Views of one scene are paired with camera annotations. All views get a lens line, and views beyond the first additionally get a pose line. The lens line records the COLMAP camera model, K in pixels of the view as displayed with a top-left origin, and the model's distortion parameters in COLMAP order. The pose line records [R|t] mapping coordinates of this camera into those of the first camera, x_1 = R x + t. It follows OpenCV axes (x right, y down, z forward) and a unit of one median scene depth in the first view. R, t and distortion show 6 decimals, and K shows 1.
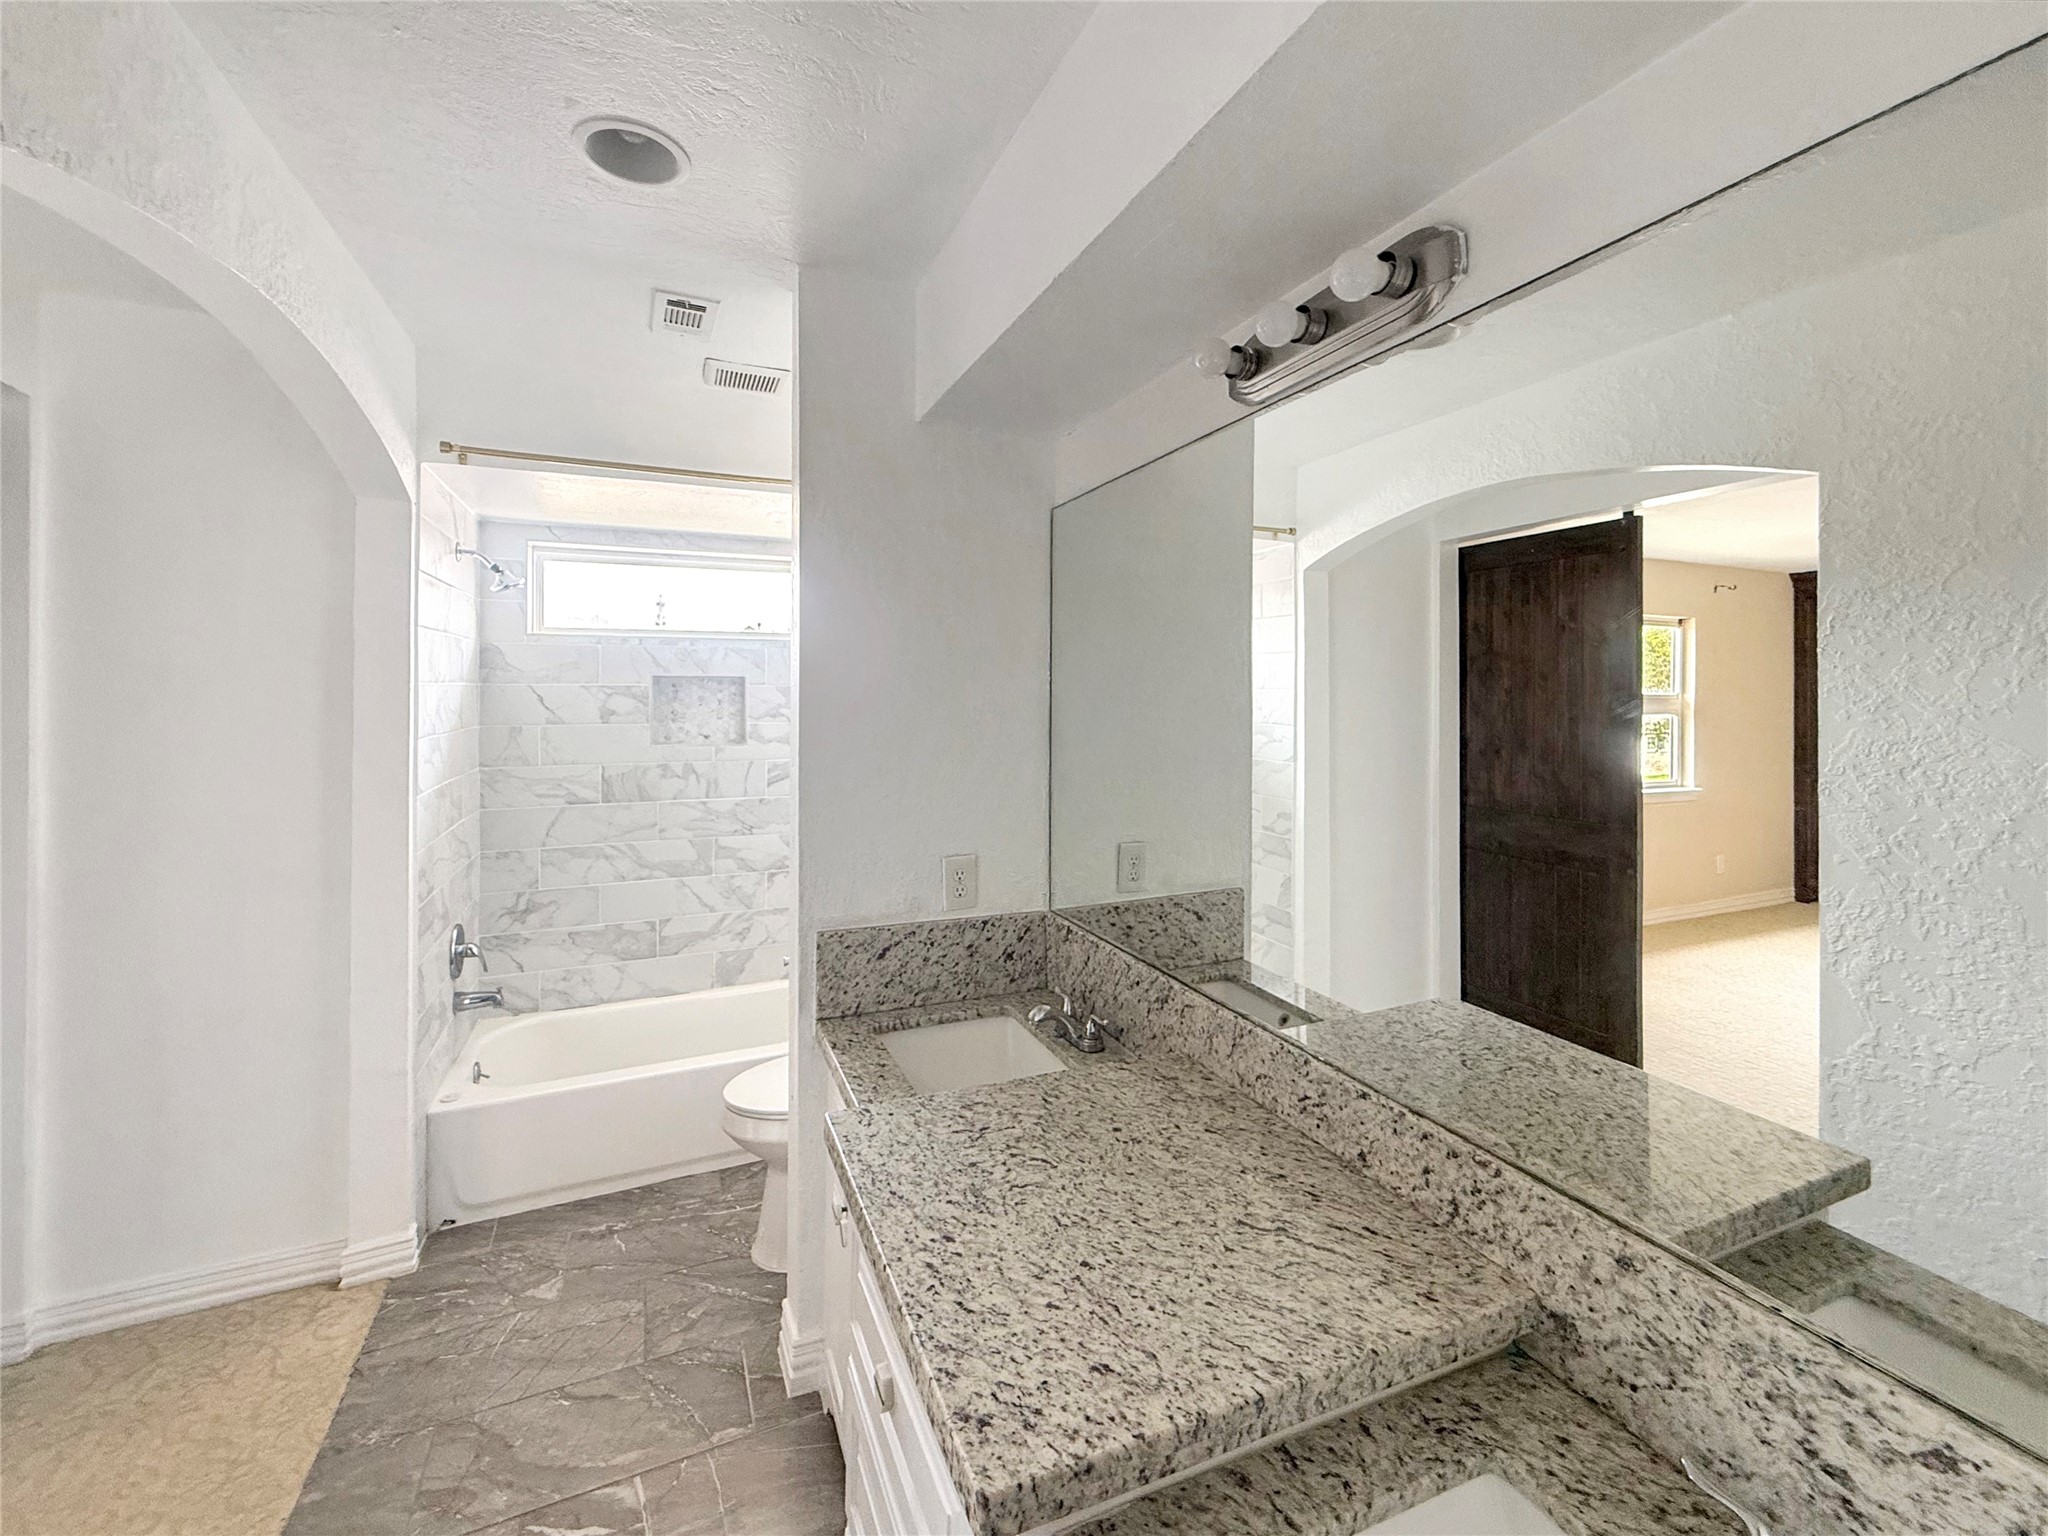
lens RADIAL K [[858.7, 0, 1011.1], [0, 858.7, 702.7], [0, 0, 1]] dist [0.010312, -0.001680]
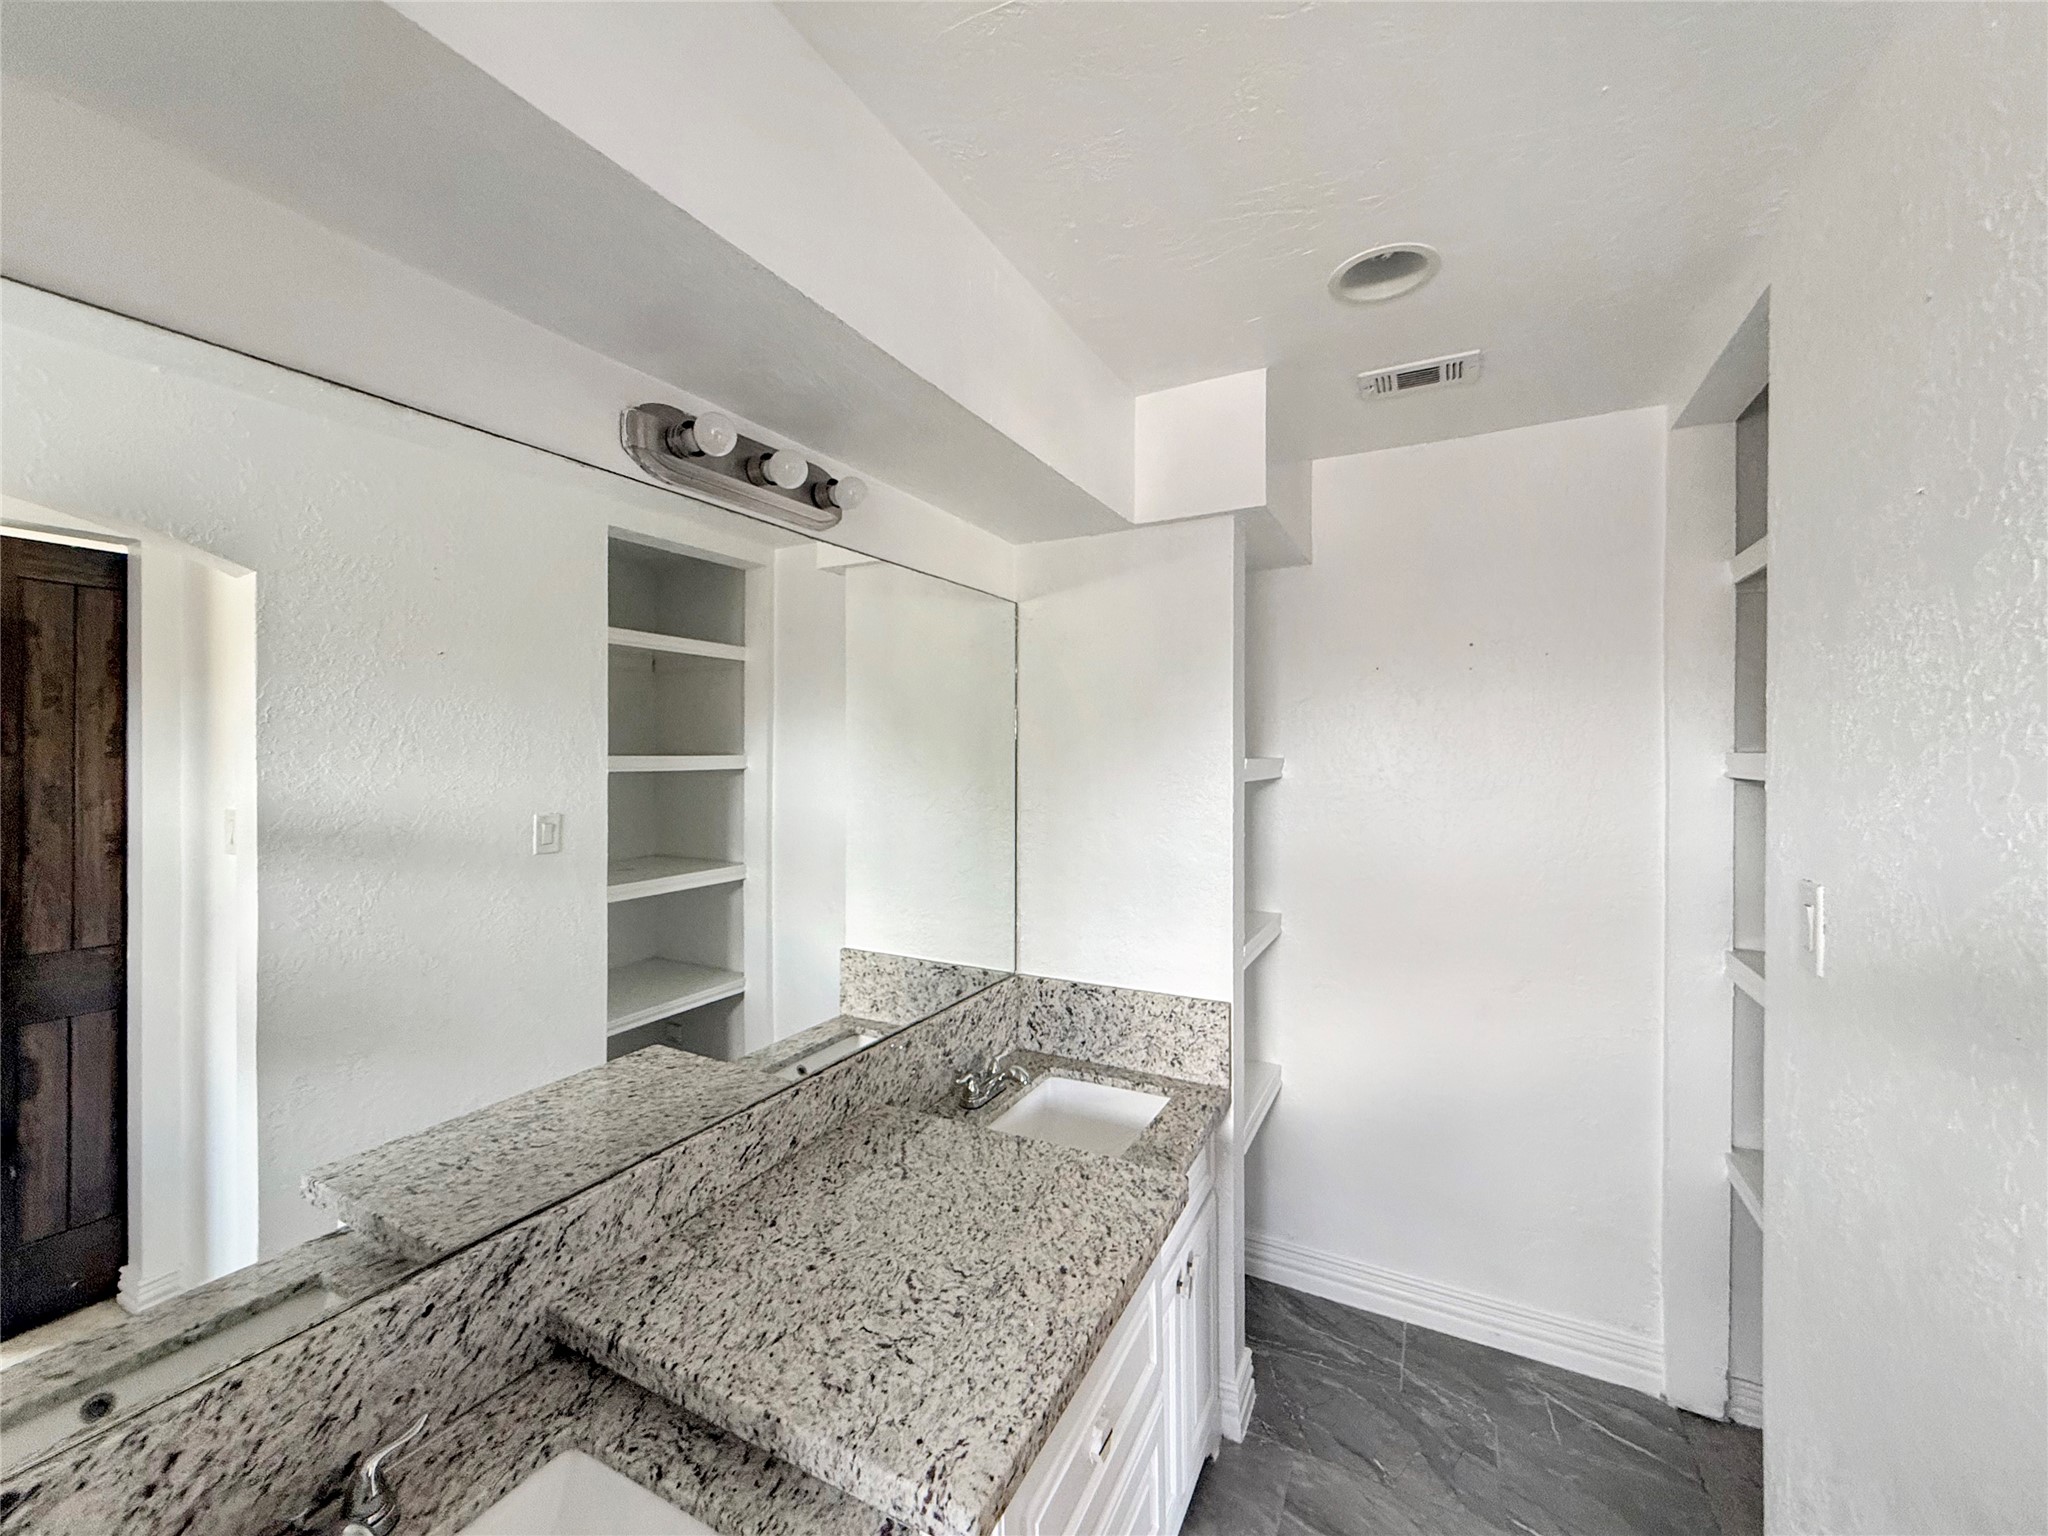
lens RADIAL K [[858.7, 0, 1018.5], [0, 858.7, 751.8], [0, 0, 1]] dist [0.010312, -0.001680]
pose [[-0.647389, -0.000723, 0.762159, -0.772061], [0.005886, 0.999965, 0.005948, -0.067323], [-0.762137, 0.008337, -0.647362, 1.512018]]
